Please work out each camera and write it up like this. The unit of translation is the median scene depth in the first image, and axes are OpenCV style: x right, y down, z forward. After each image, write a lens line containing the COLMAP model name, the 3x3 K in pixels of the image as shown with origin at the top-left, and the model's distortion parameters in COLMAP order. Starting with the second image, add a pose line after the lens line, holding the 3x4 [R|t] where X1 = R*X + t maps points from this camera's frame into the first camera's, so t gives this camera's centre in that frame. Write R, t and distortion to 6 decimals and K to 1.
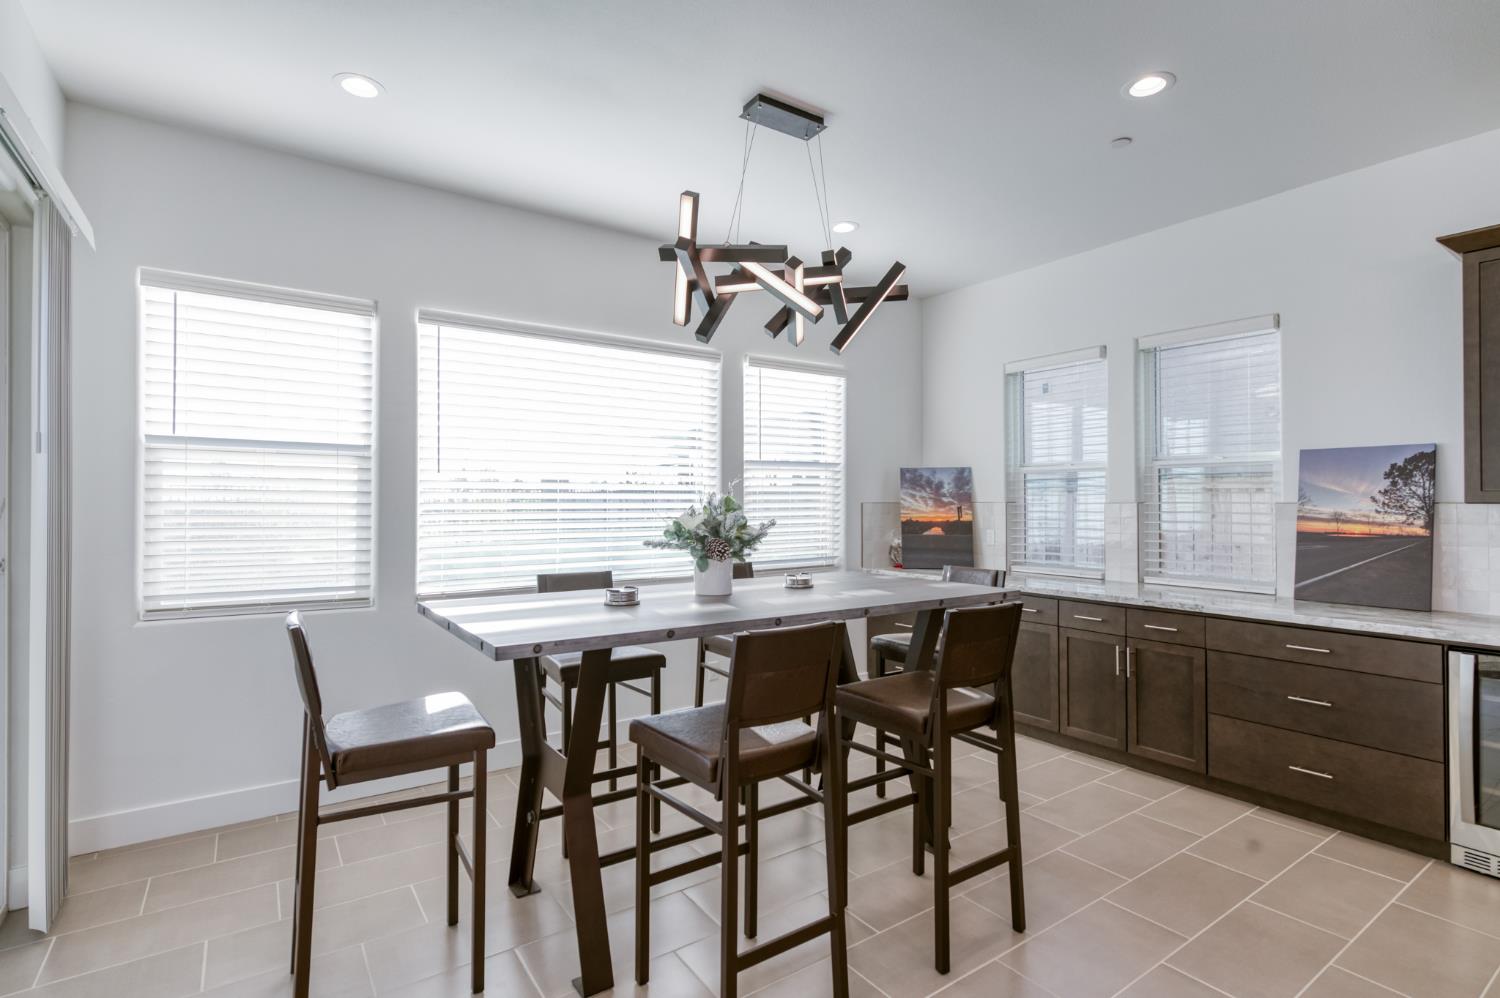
lens RADIAL K [[719.5, 0, 638.0], [0, 719.5, 495.5], [0, 0, 1]] dist [-0.003990, 0.001388]
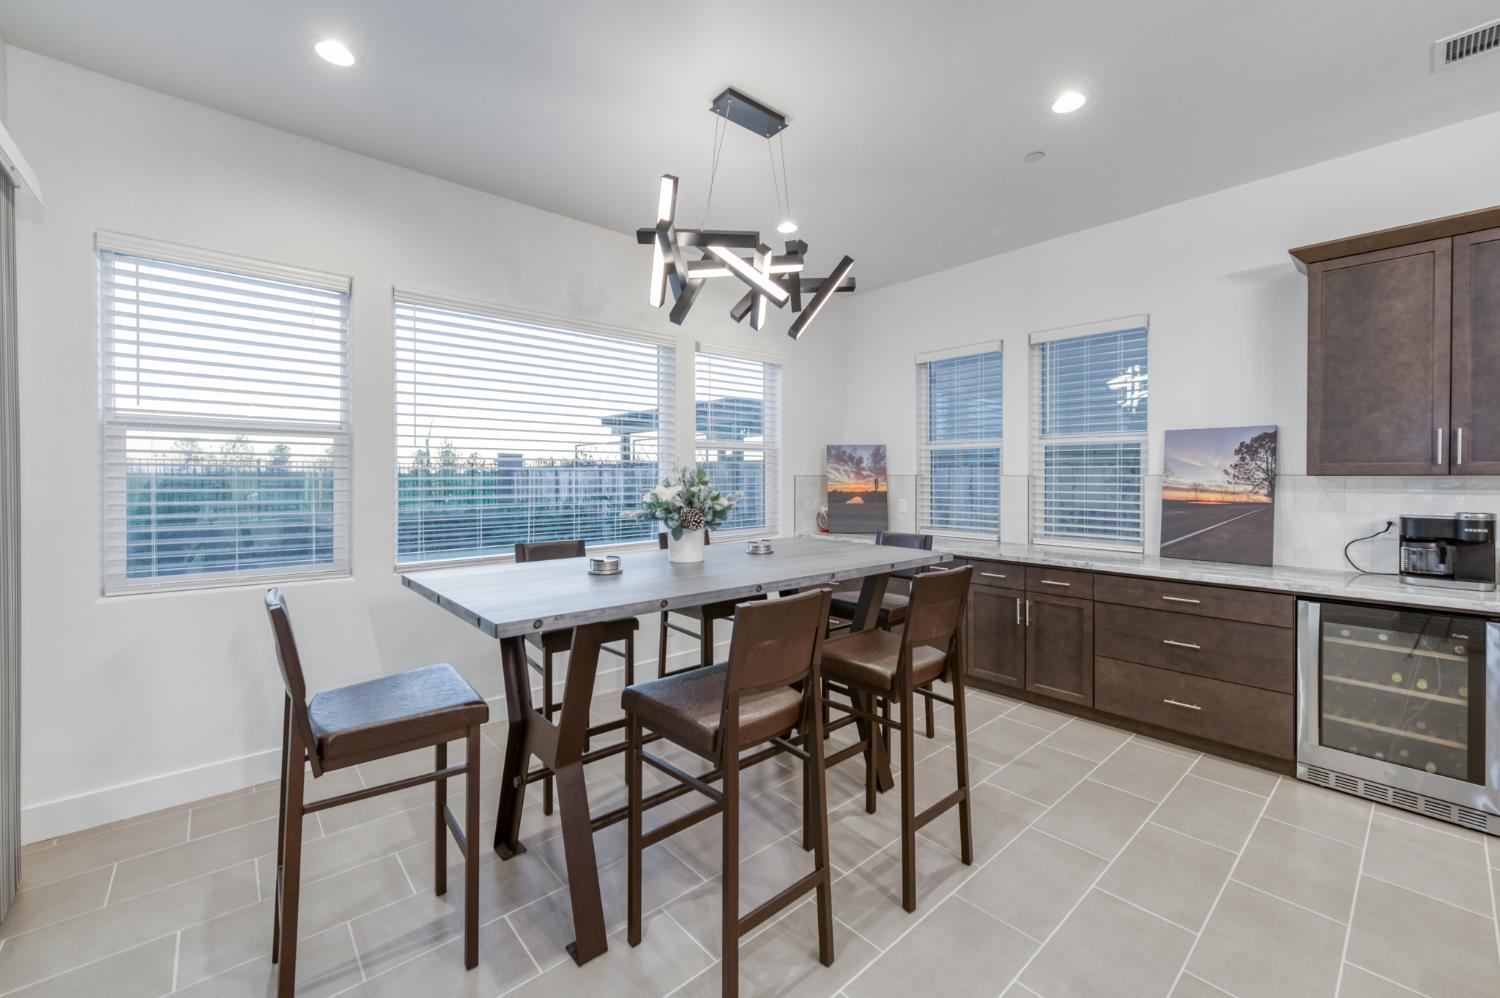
lens RADIAL K [[619.4, 0, 639.7], [0, 619.4, 481.0], [0, 0, 1]] dist [0.002222, 0.000124]
pose [[0.995108, -0.001515, 0.098786, -0.052662], [-0.000258, 0.999839, 0.017924, 0.002097], [-0.098798, -0.017862, 0.994947, 0.094394]]
